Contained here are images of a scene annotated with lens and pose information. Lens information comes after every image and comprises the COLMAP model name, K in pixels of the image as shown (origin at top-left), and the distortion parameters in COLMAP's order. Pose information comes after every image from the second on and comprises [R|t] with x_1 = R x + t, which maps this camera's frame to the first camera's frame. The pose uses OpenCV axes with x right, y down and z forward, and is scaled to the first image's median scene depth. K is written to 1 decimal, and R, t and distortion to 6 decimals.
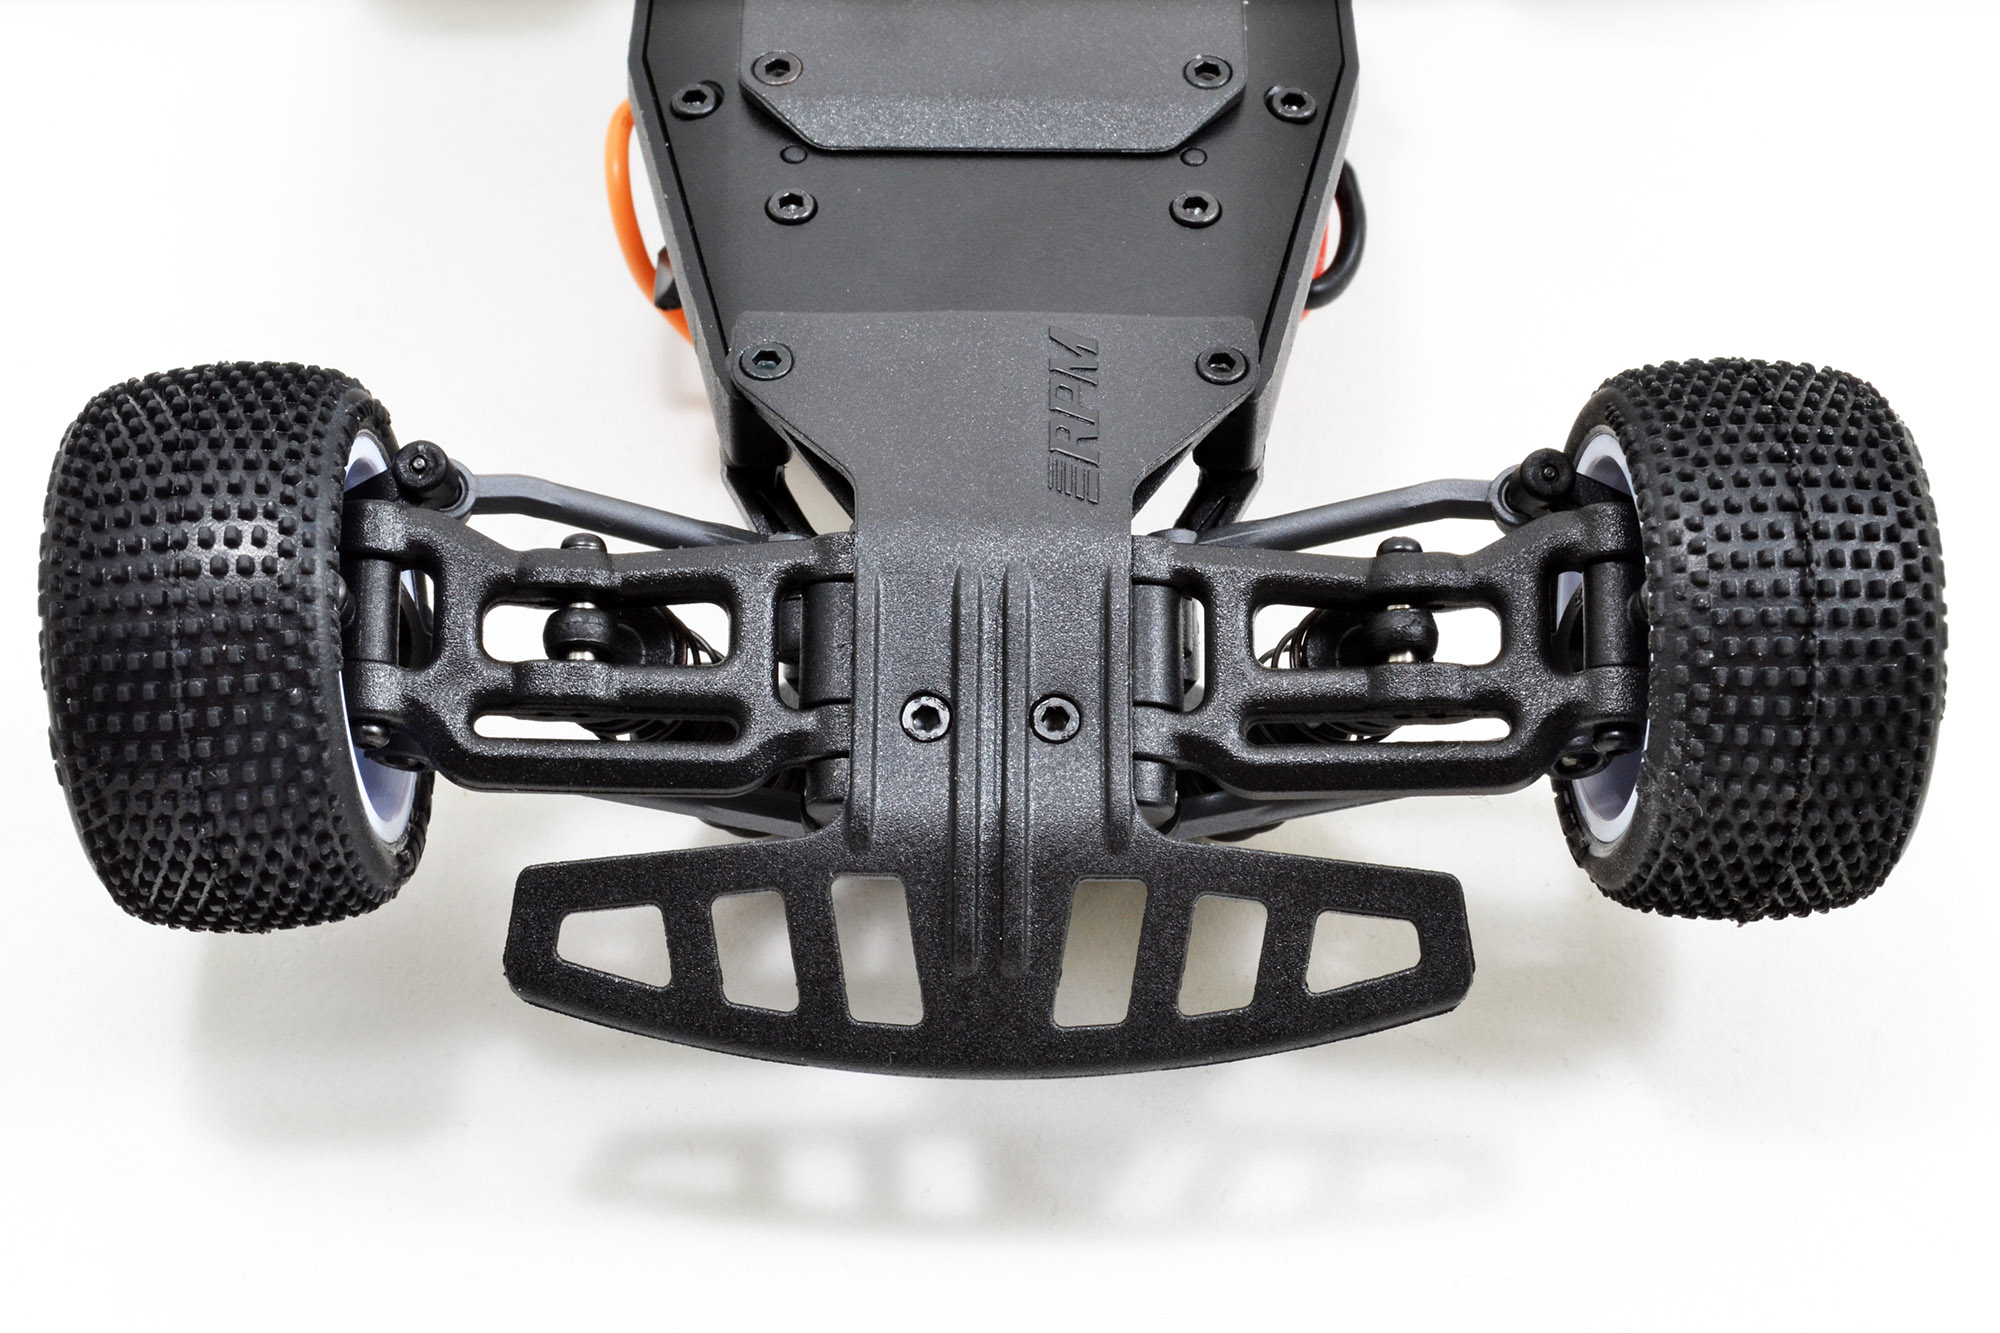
lens RADIAL K [[4324.0, 0, 1000.0], [0, 4324.0, 666.5], [0, 0, 1]] dist [-0.018930, 0.013377]
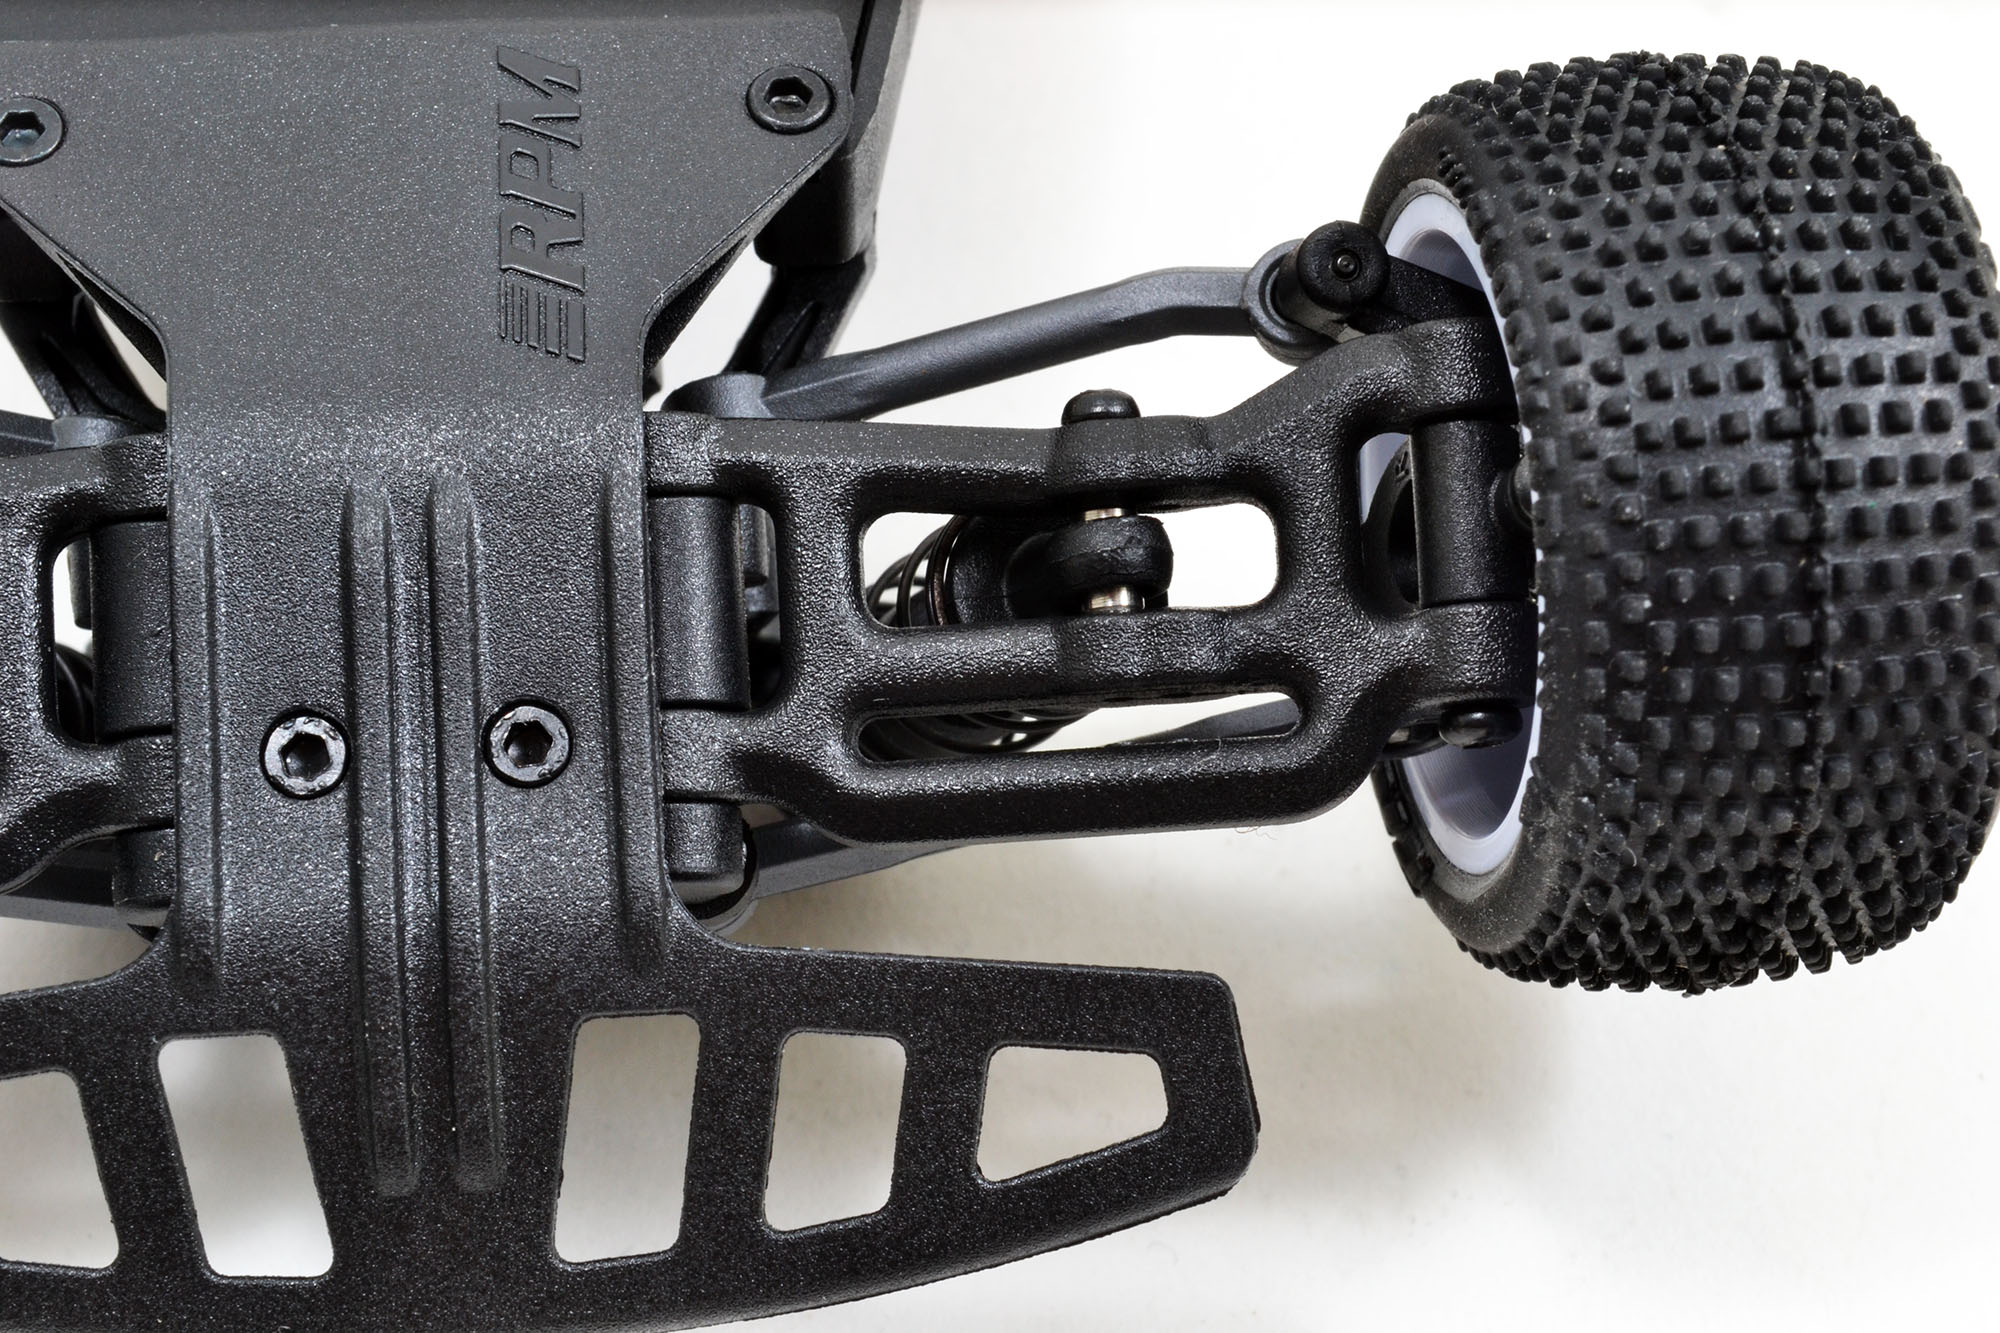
lens RADIAL K [[4324.0, 0, 1000.0], [0, 4324.0, 666.5], [0, 0, 1]] dist [-0.018930, 0.013377]
pose [[0.996634, -0.057906, 0.058038, 0.043279], [0.050786, 0.991782, 0.117430, -0.063831], [-0.064361, -0.114087, 0.991384, 0.419022]]
